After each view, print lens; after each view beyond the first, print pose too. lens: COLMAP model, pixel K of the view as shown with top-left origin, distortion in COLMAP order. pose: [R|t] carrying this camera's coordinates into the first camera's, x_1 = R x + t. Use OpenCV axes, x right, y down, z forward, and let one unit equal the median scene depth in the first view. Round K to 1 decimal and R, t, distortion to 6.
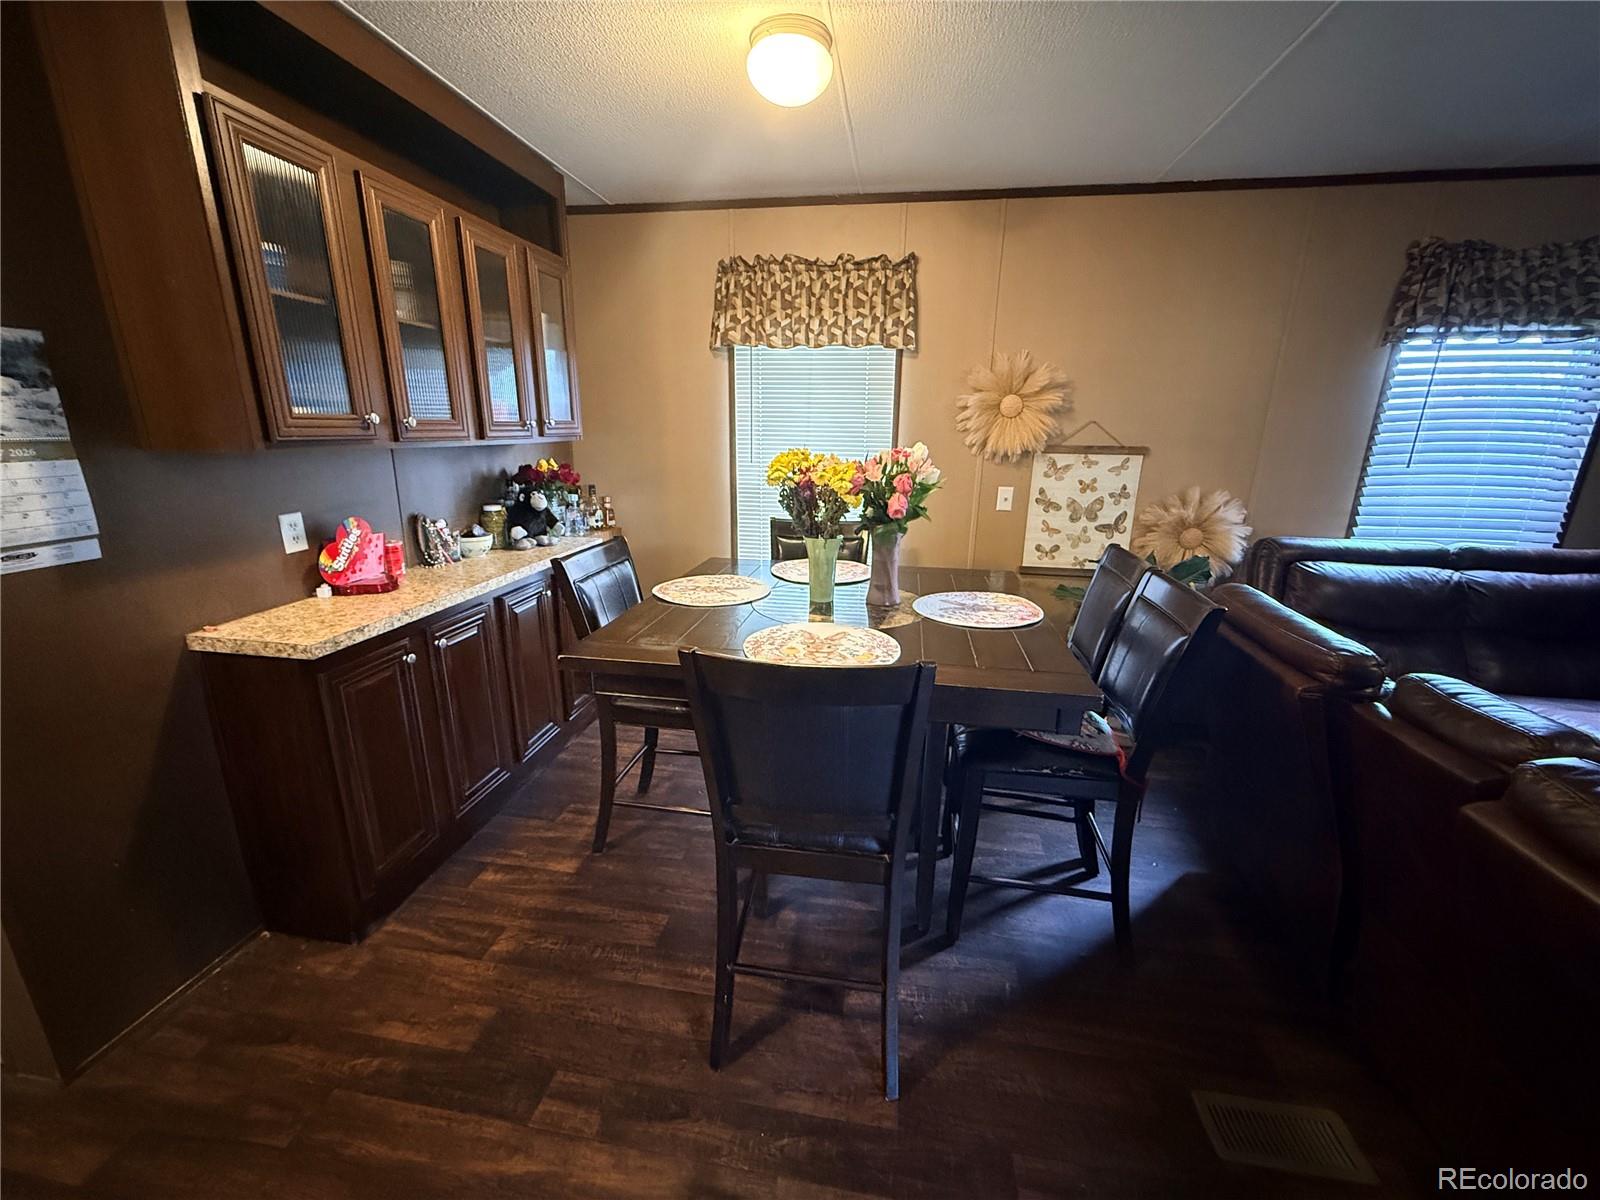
lens RADIAL K [[636.5, 0, 789.0], [0, 636.5, 609.6], [0, 0, 1]] dist [0.000275, -0.000757]
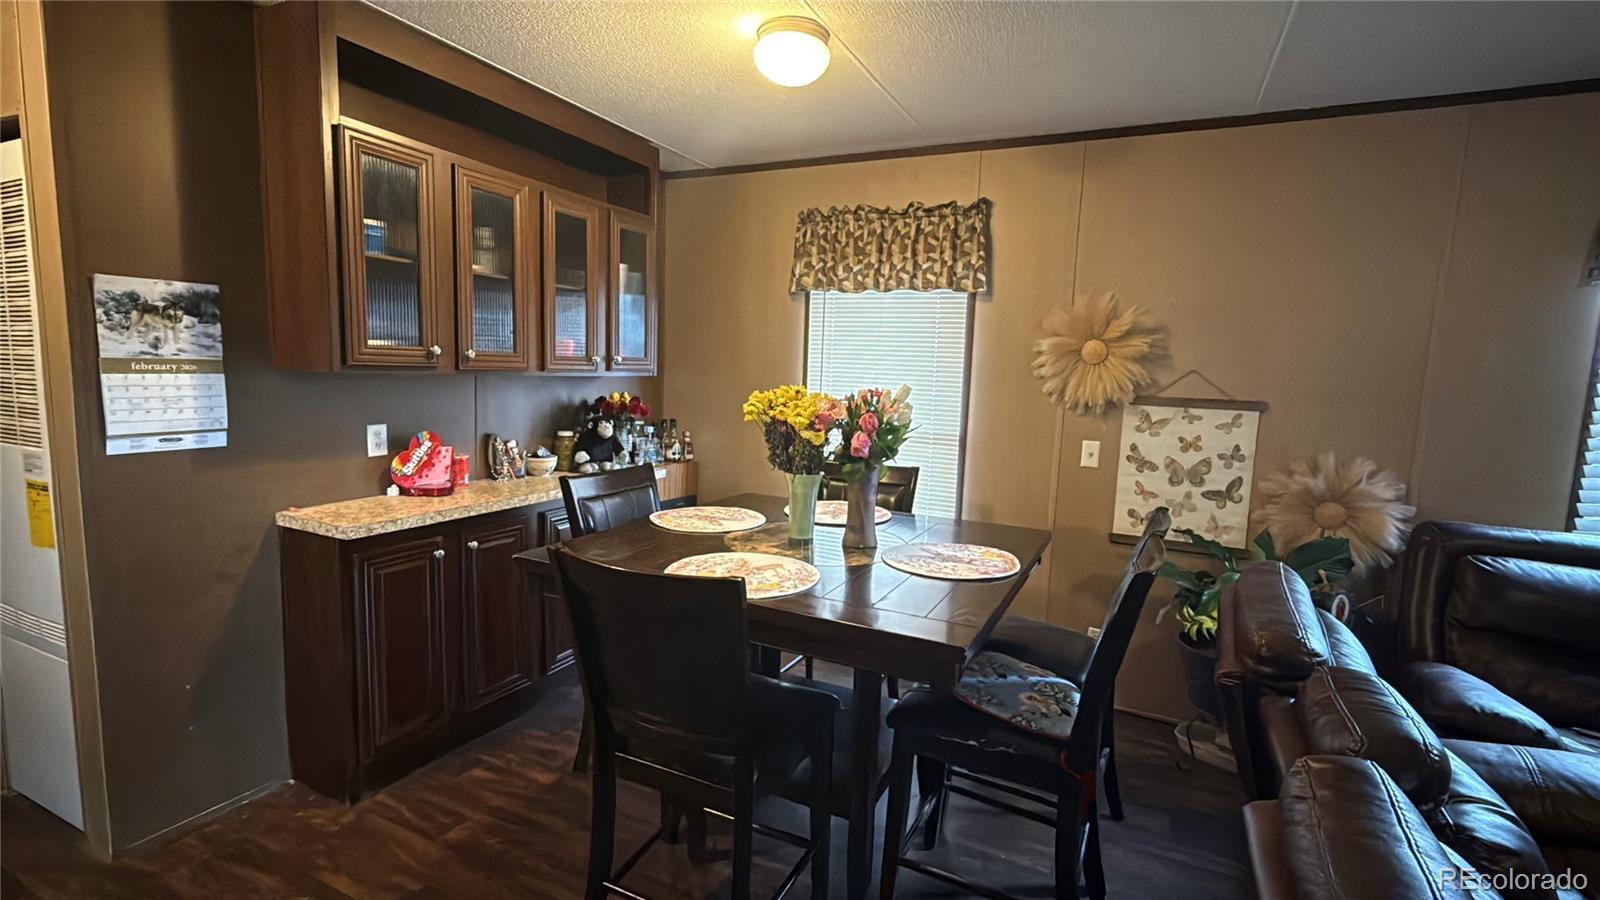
lens RADIAL K [[721.1, 0, 797.4], [0, 721.1, 463.4], [0, 0, 1]] dist [-0.002583, 0.001610]
pose [[0.956224, 0.060471, -0.286321, 0.272749], [-0.104380, 0.984540, -0.140659, 0.022784], [0.273389, 0.164388, 0.947753, -0.054535]]
